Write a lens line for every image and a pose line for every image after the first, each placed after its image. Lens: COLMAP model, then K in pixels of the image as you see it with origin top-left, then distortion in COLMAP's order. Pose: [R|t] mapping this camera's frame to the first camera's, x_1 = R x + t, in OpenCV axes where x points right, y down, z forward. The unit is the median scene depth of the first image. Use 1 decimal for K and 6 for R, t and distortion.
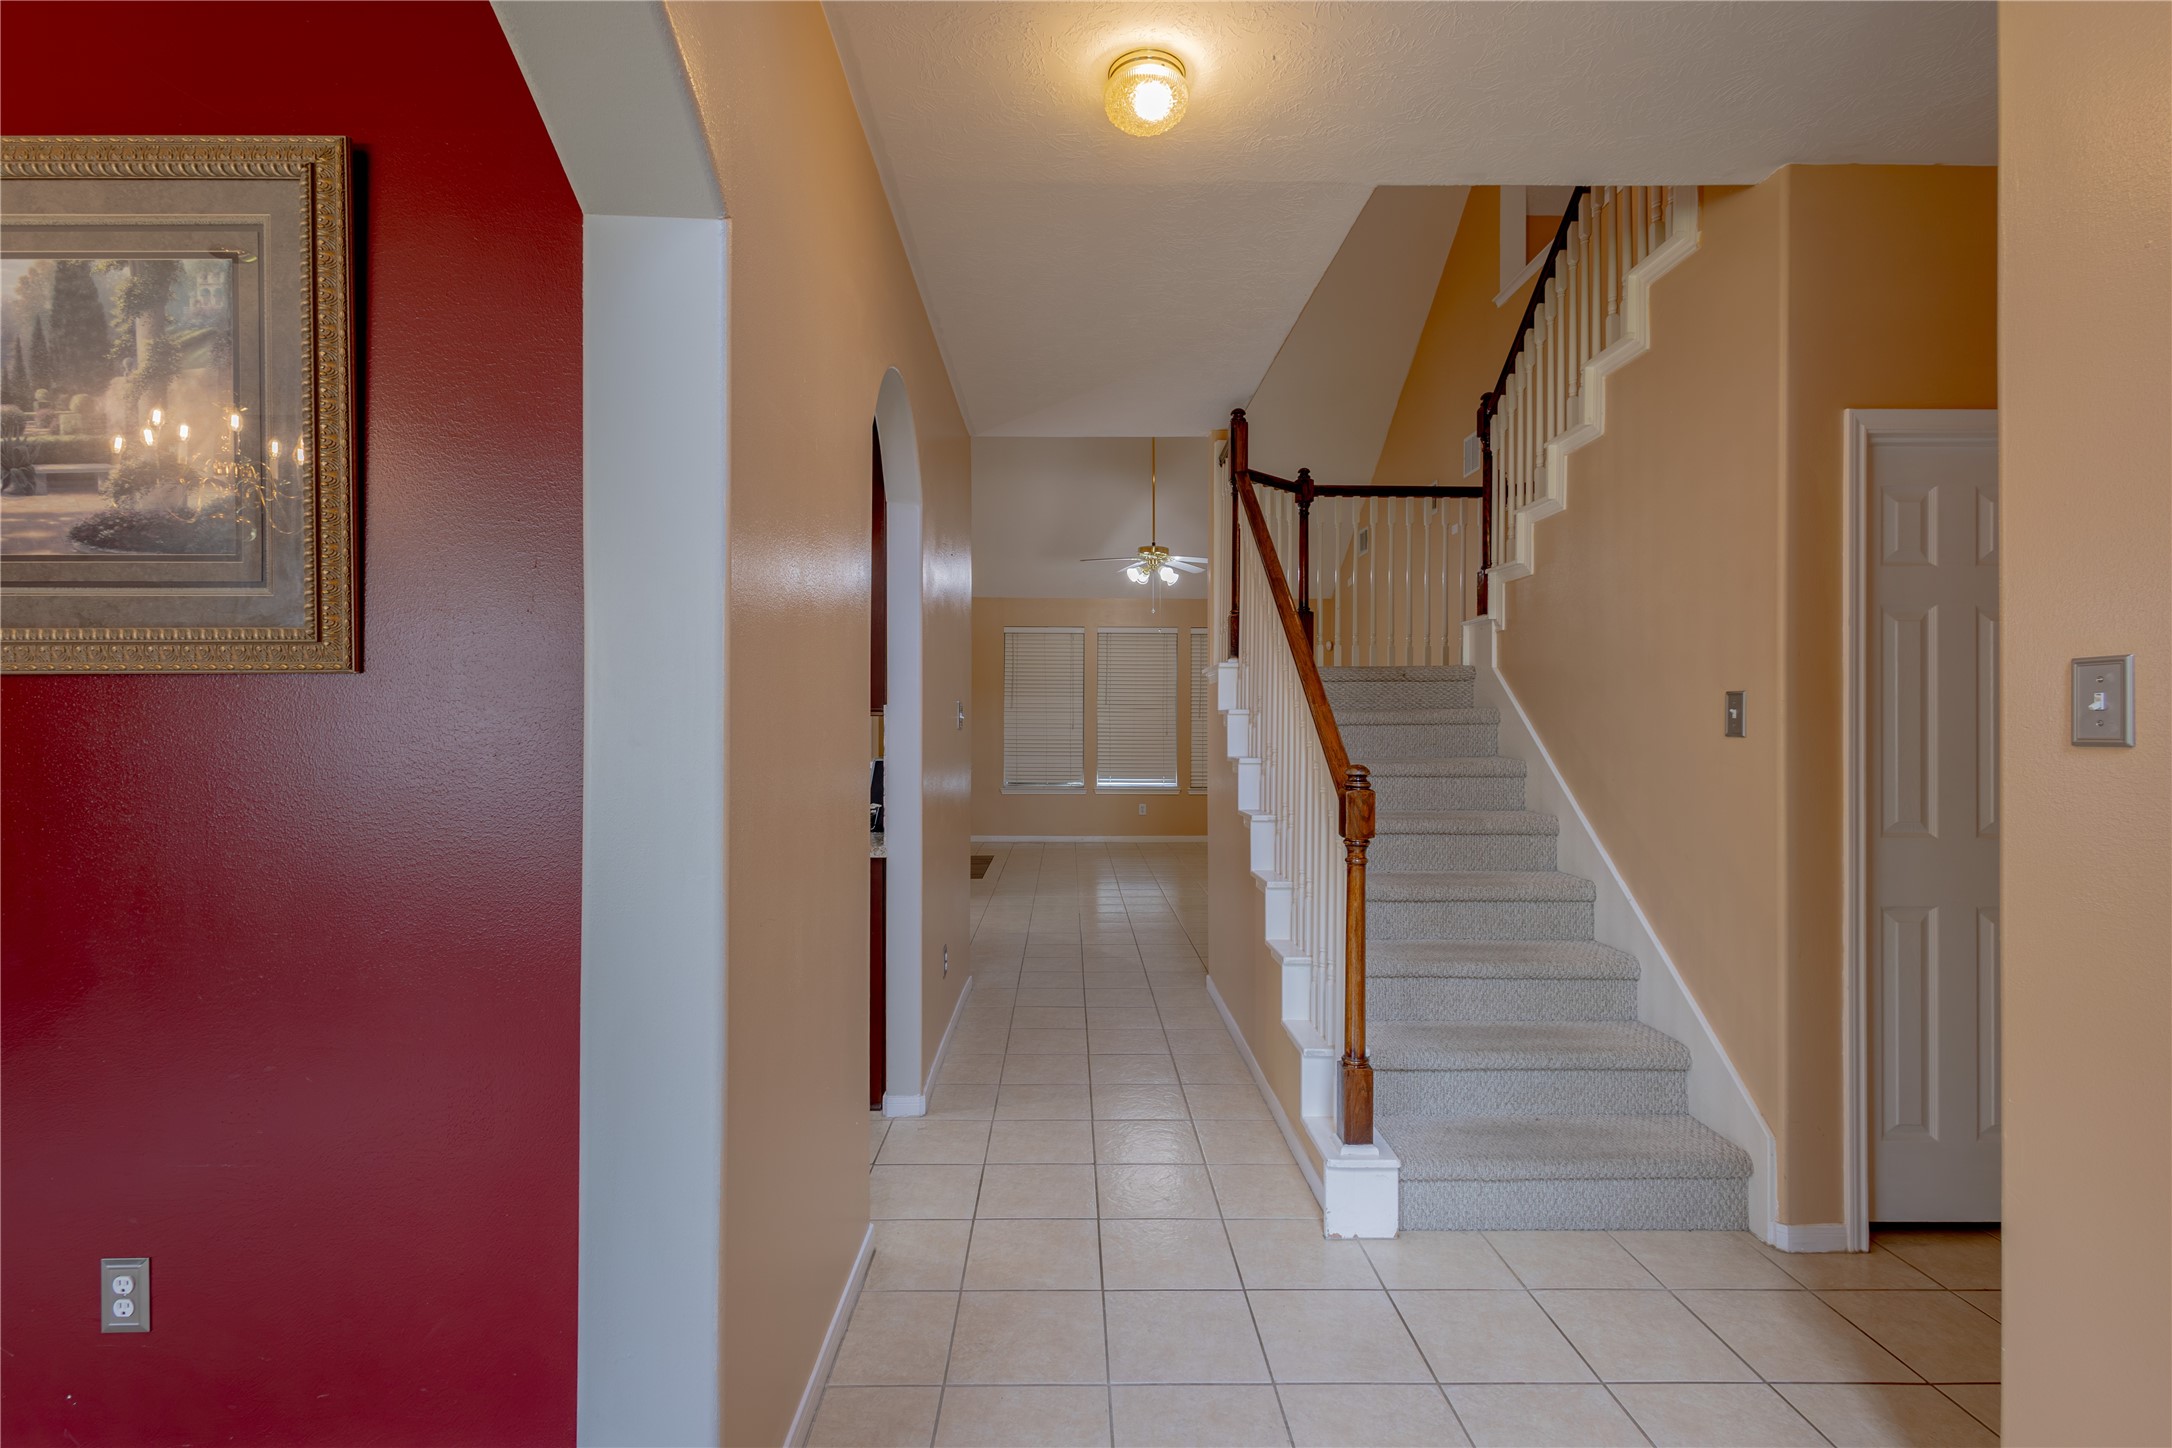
lens RADIAL K [[1007.7, 0, 1085.4], [0, 1007.7, 719.3], [0, 0, 1]] dist [0.010483, -0.004732]
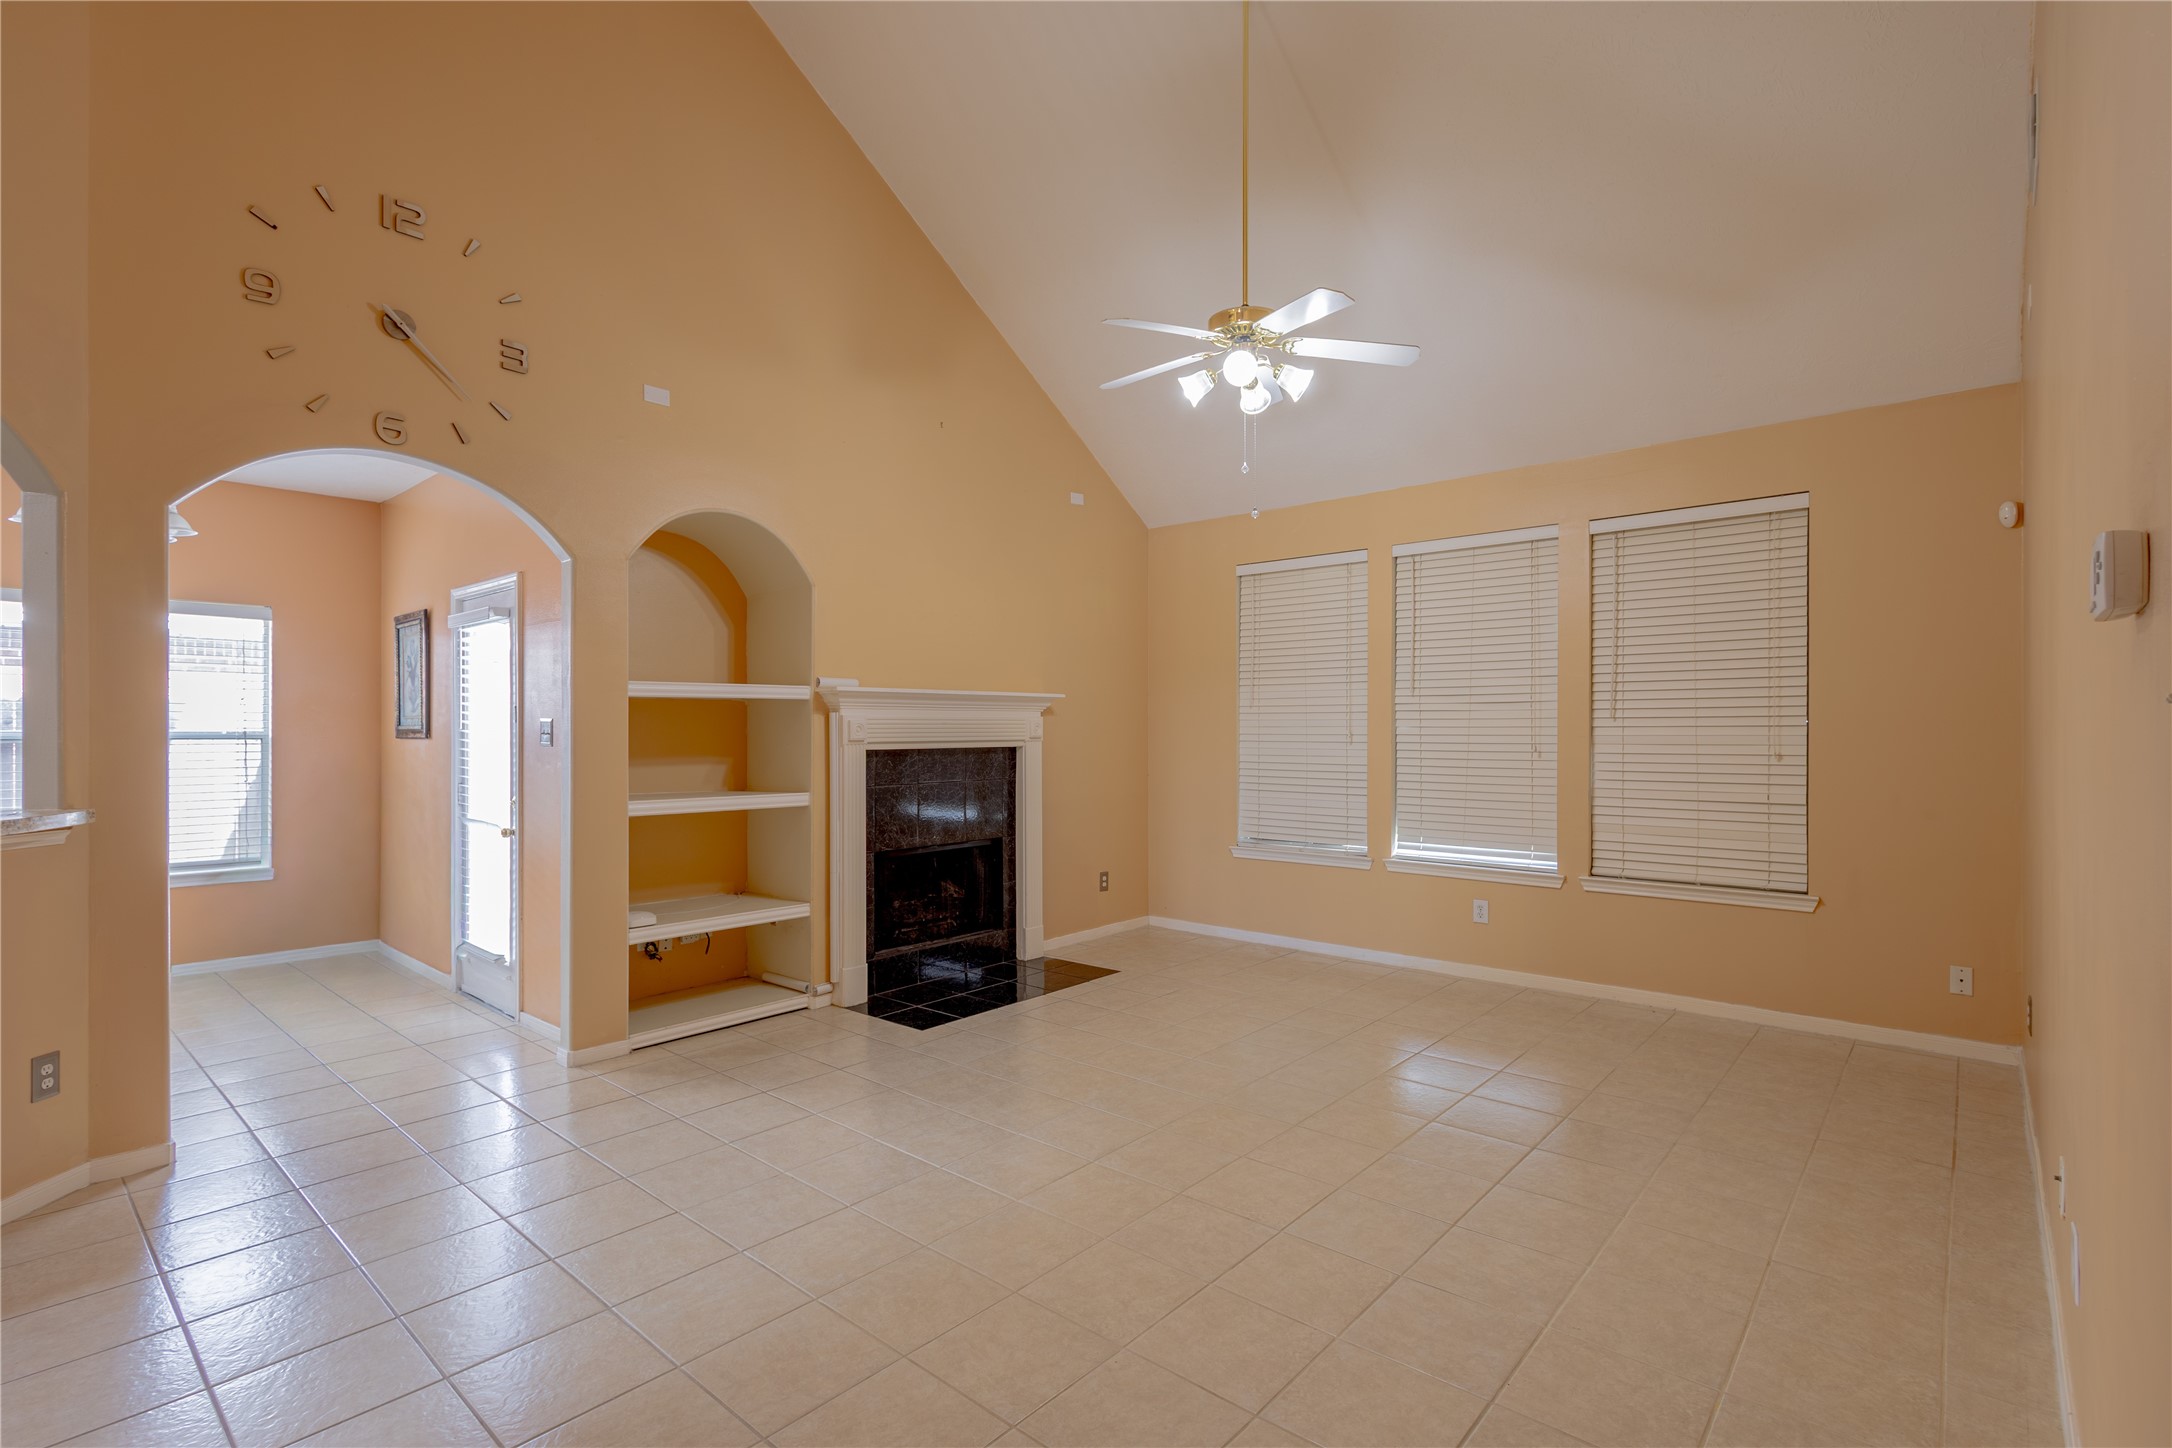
lens RADIAL K [[1007.7, 0, 1097.4], [0, 1007.7, 736.7], [0, 0, 1]] dist [0.010483, -0.004732]
pose [[0.739742, 0.000945, -0.672890, 1.588322], [0.005357, 0.999959, 0.007295, 0.007088], [0.672869, -0.009001, 0.739707, 3.334597]]
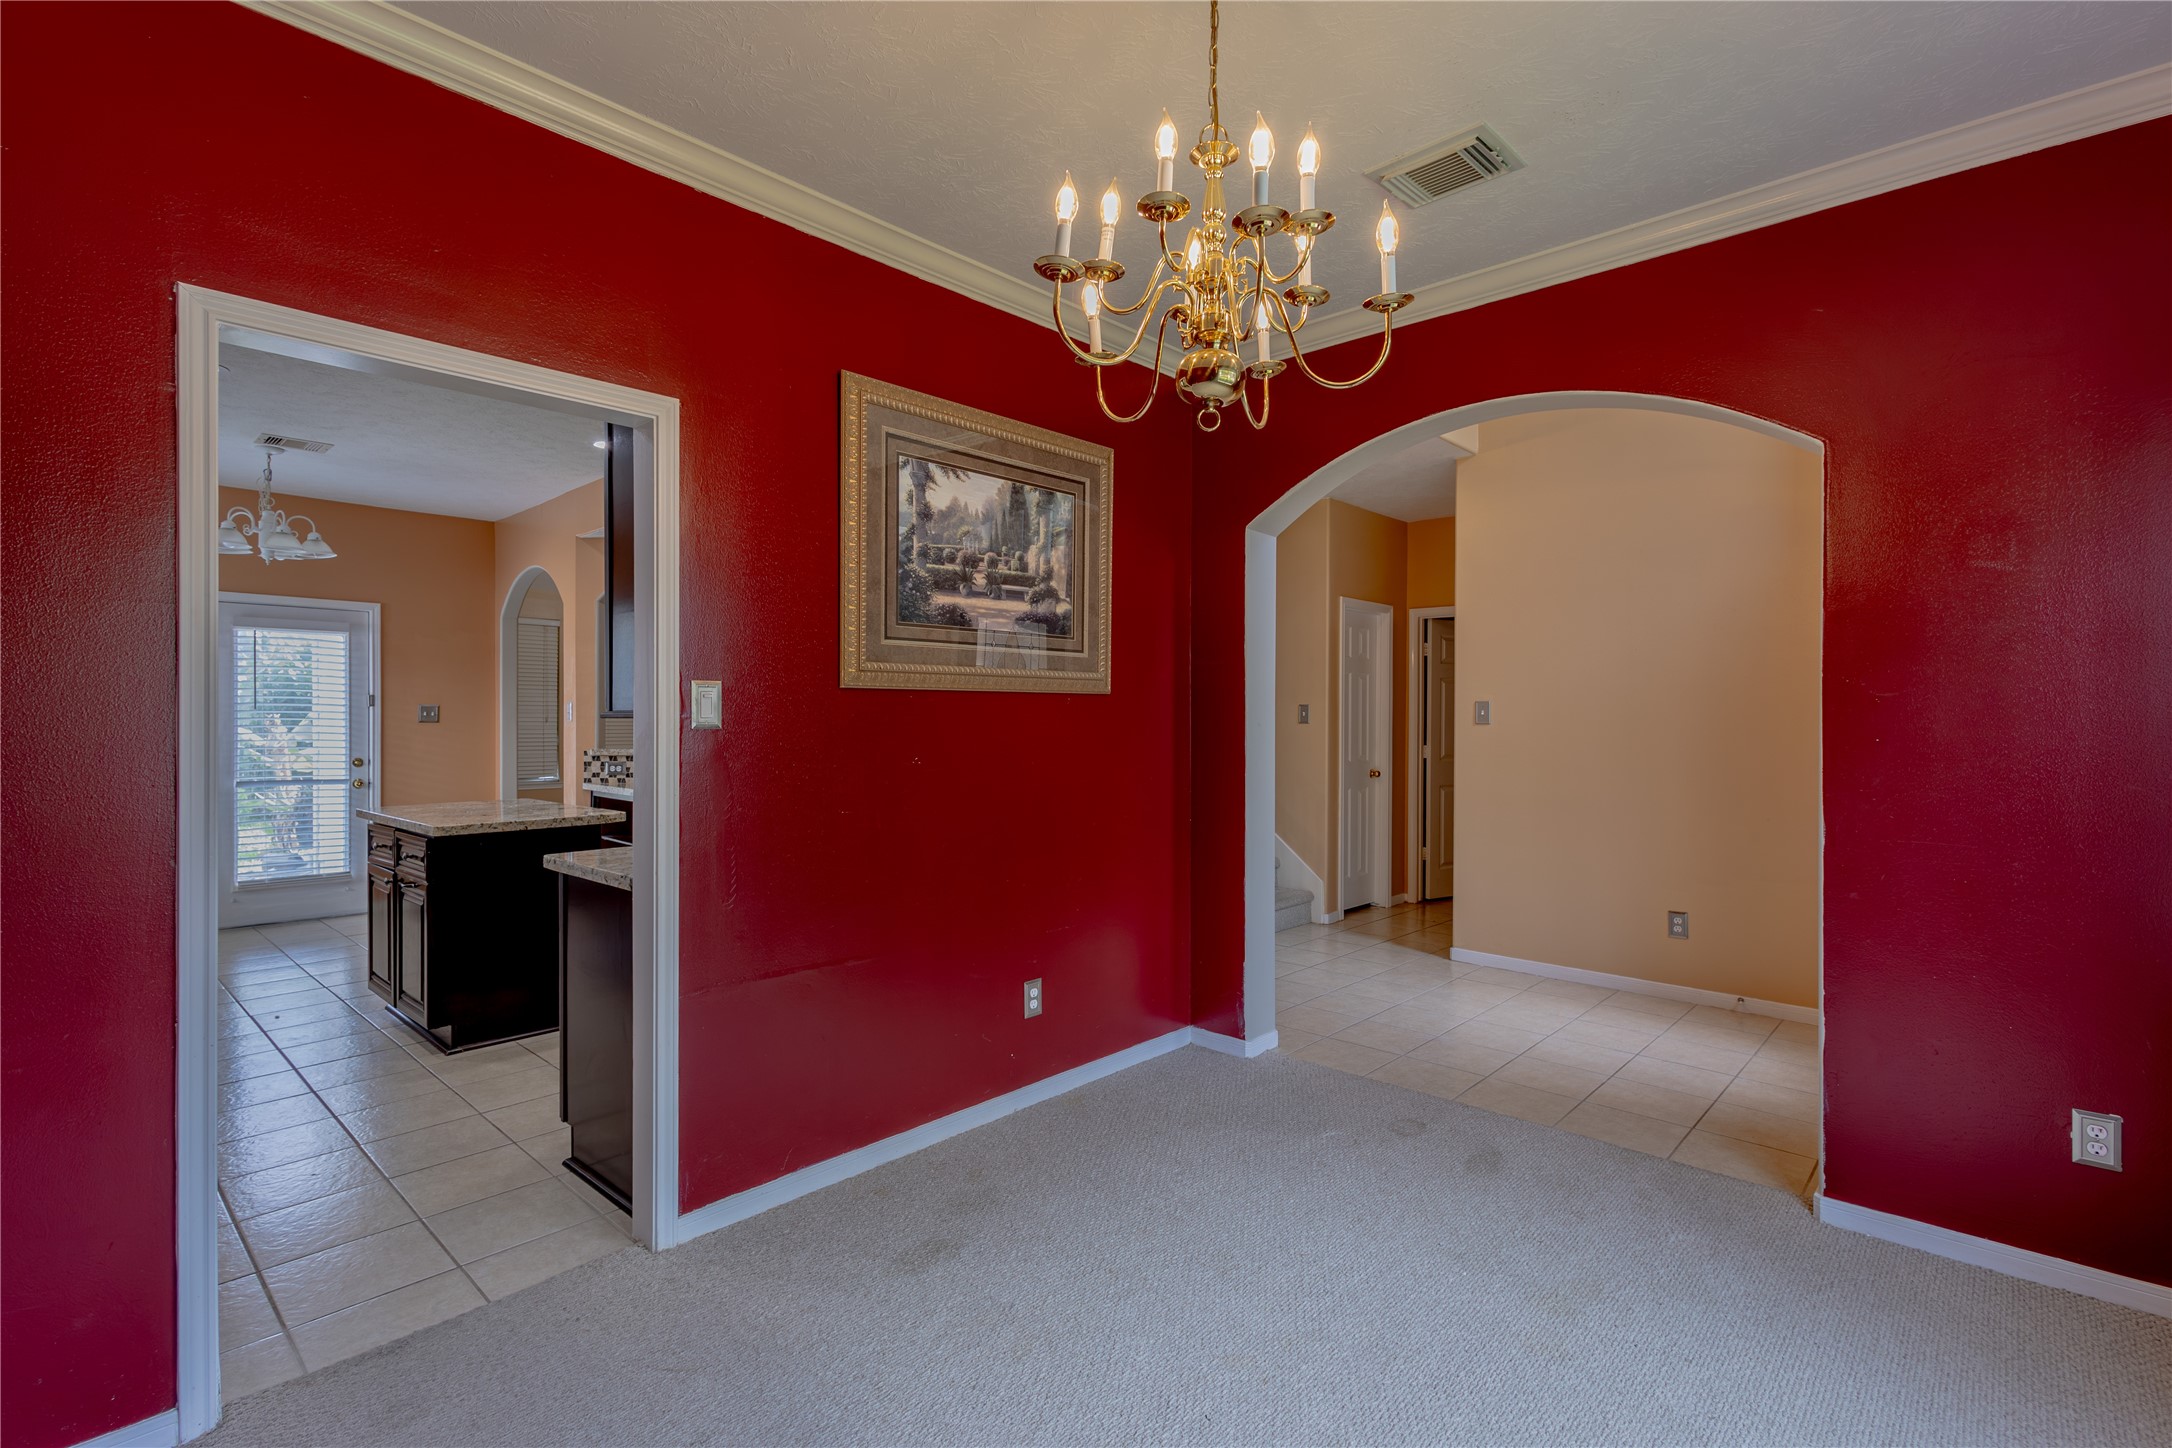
lens RADIAL K [[1007.7, 0, 1094.0], [0, 1007.7, 720.2], [0, 0, 1]] dist [0.010483, -0.004732]
pose [[0.688375, 0.000174, 0.725355, -2.327047], [-0.004671, 0.999980, 0.004193, 0.002764], [-0.725340, -0.006274, 0.688362, -0.474400]]
